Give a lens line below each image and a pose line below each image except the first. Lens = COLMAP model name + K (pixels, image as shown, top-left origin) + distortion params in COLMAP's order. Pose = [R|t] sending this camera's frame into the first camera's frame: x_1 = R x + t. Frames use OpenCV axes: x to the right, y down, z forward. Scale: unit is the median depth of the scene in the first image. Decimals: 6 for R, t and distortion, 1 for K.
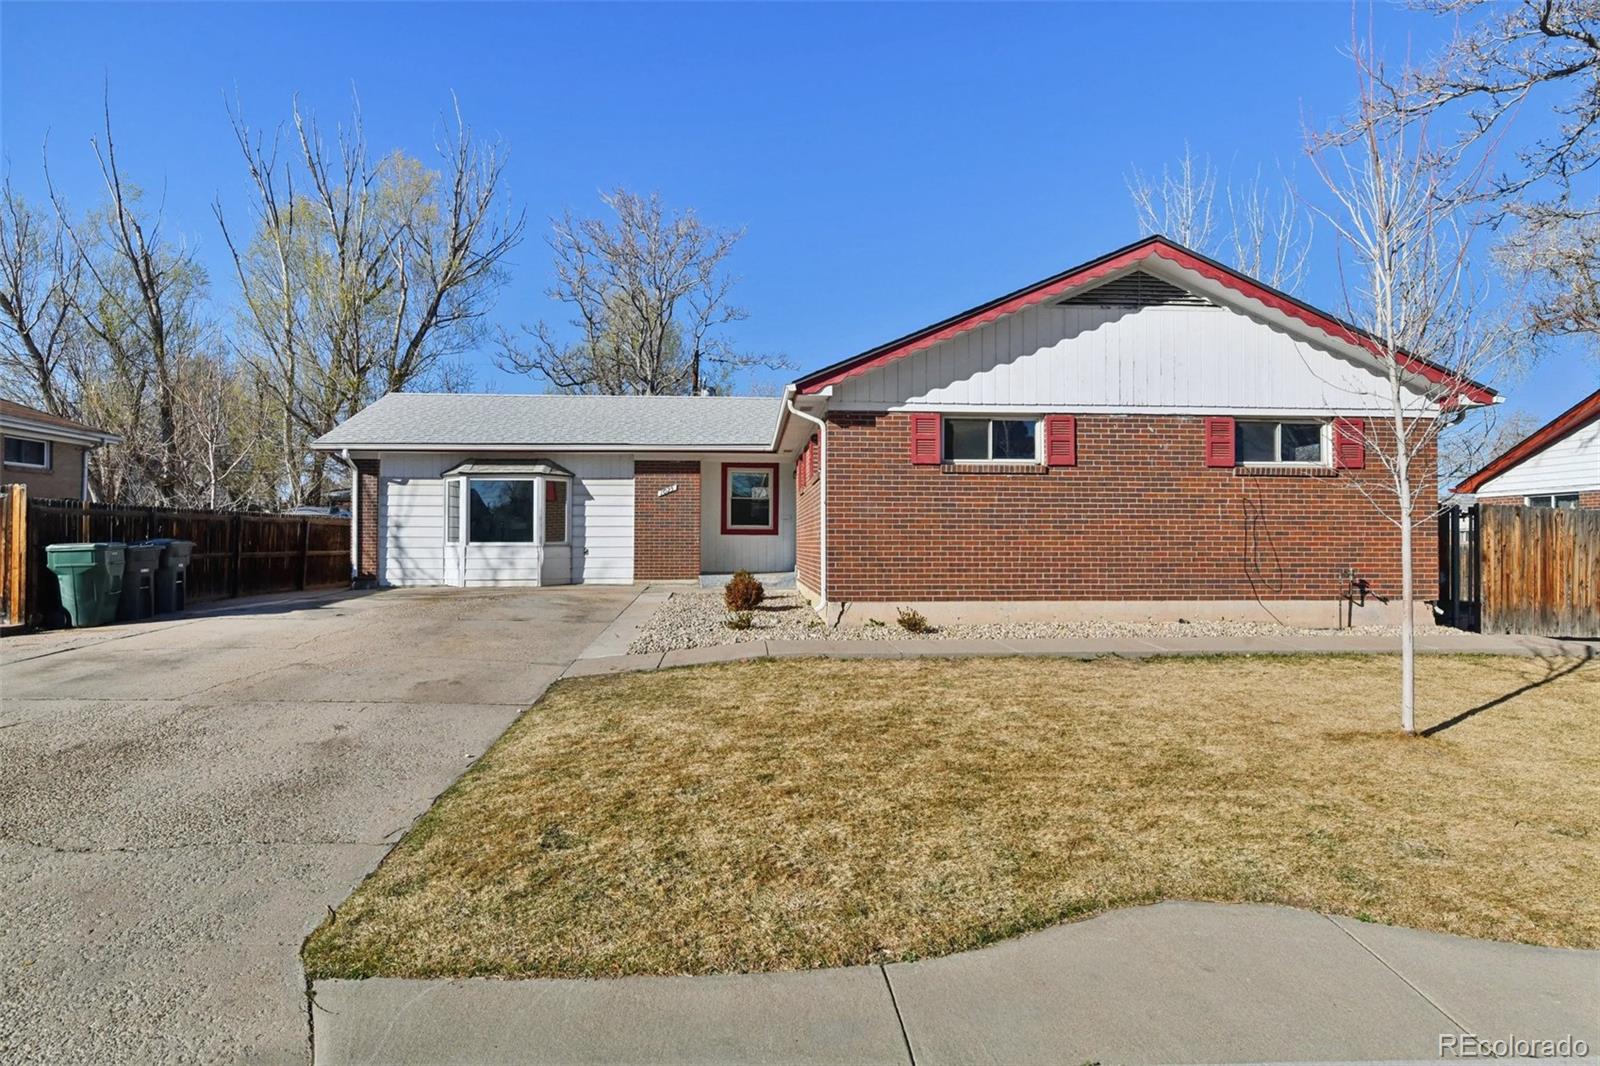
lens RADIAL K [[901.8, 0, 796.8], [0, 901.8, 538.5], [0, 0, 1]] dist [0.001672, 0.000416]
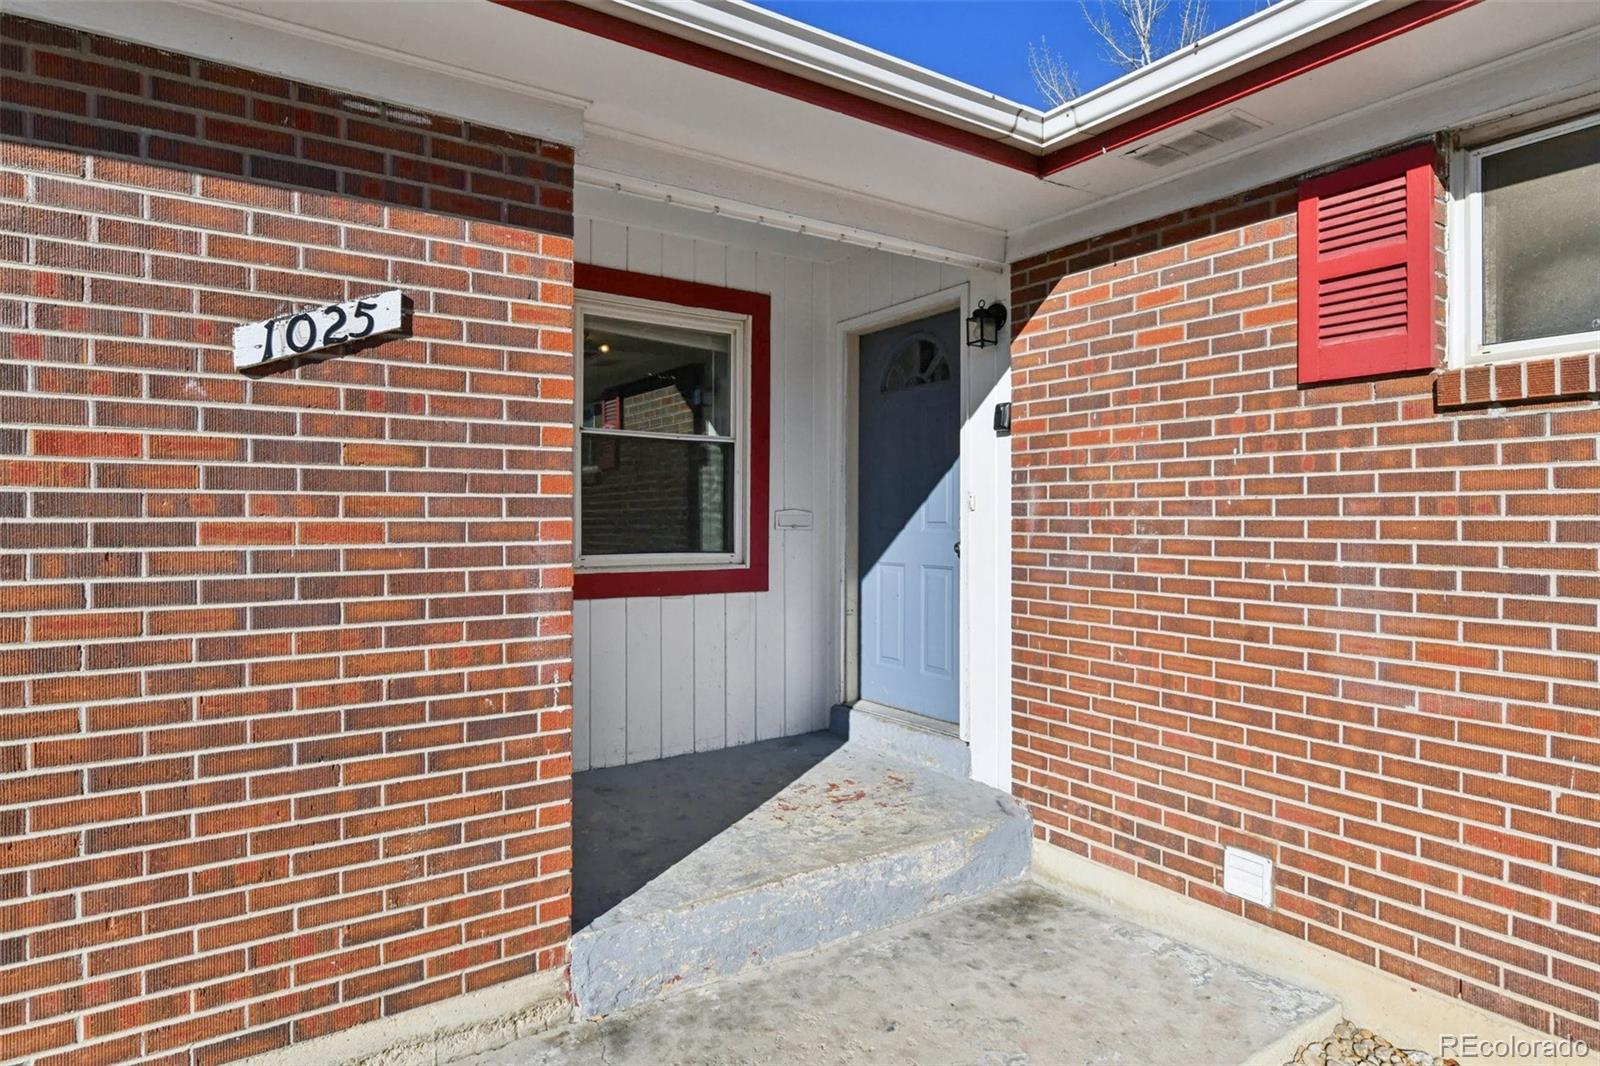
lens RADIAL K [[901.8, 0, 795.5], [0, 901.8, 490.9], [0, 0, 1]] dist [0.001672, 0.000416]
pose [[0.866057, 0.010706, 0.499830, -0.149378], [-0.000706, 0.999796, -0.020190, -0.028234], [-0.499944, 0.017133, 0.865888, 0.864128]]
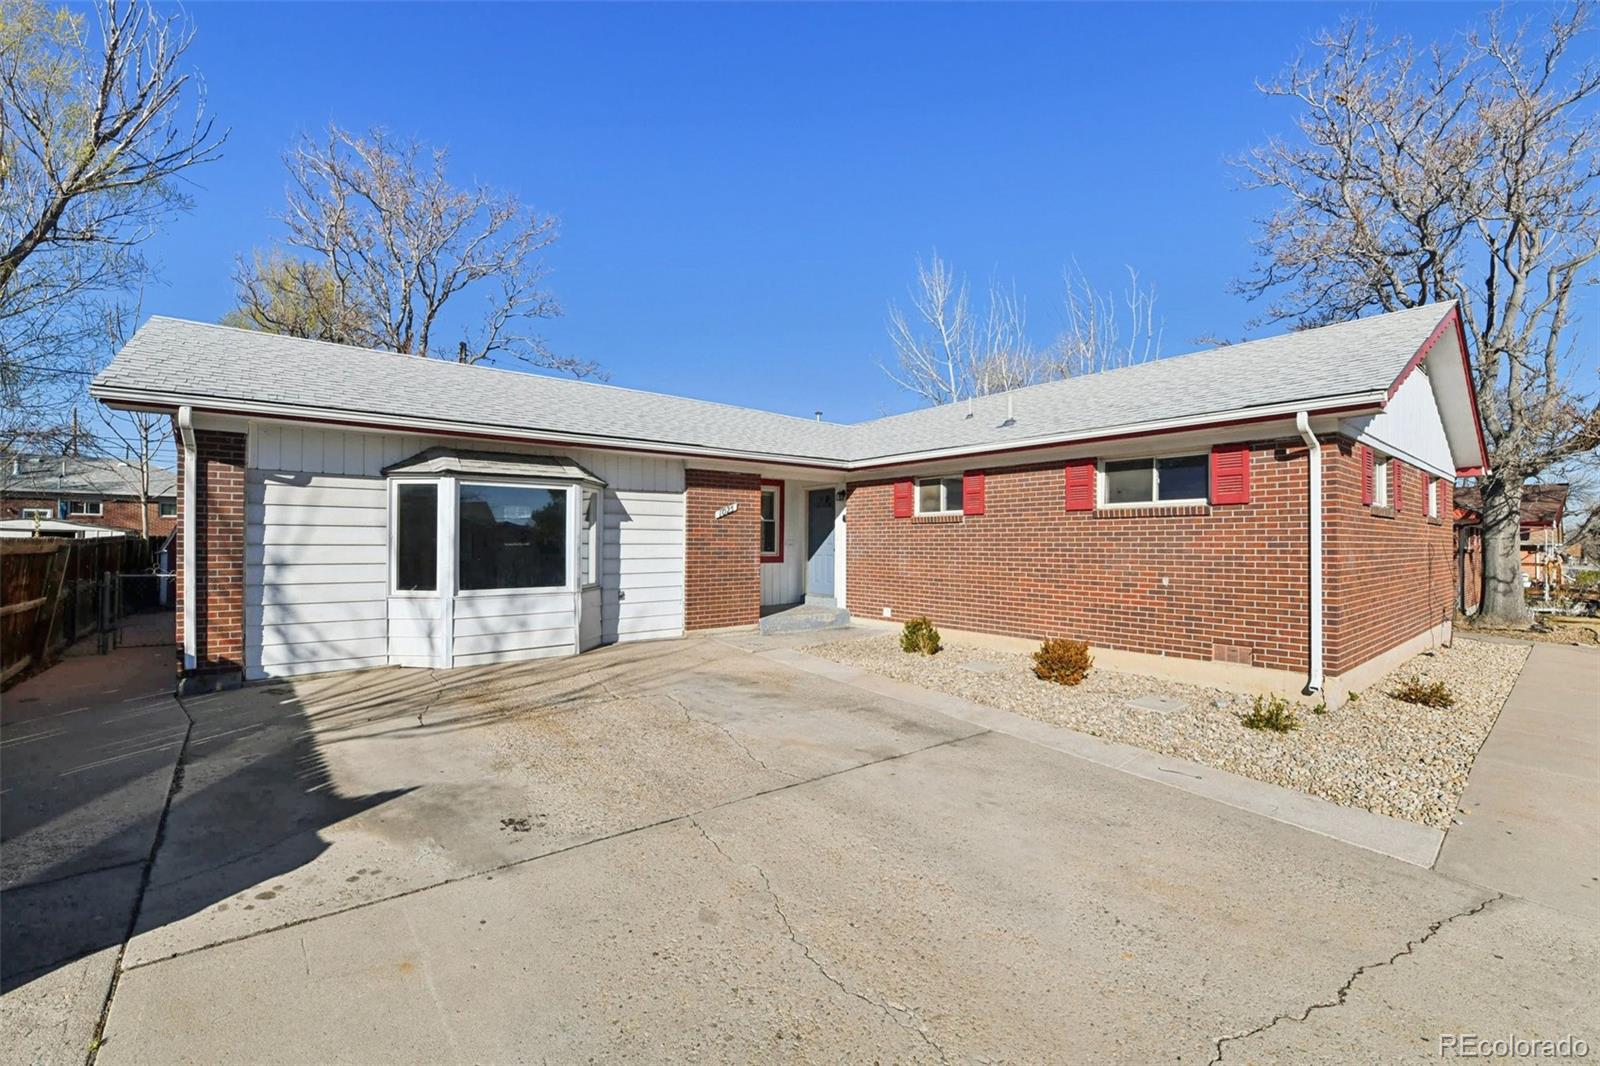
lens RADIAL K [[657.1, 0, 807.6], [0, 657.1, 532.9], [0, 0, 1]] dist [-0.001370, -0.001239]
pose [[0.814625, 0.008380, 0.579927, -0.411639], [-0.003898, 0.999952, -0.008974, -0.029578], [-0.579975, 0.005050, 0.814619, 0.509368]]
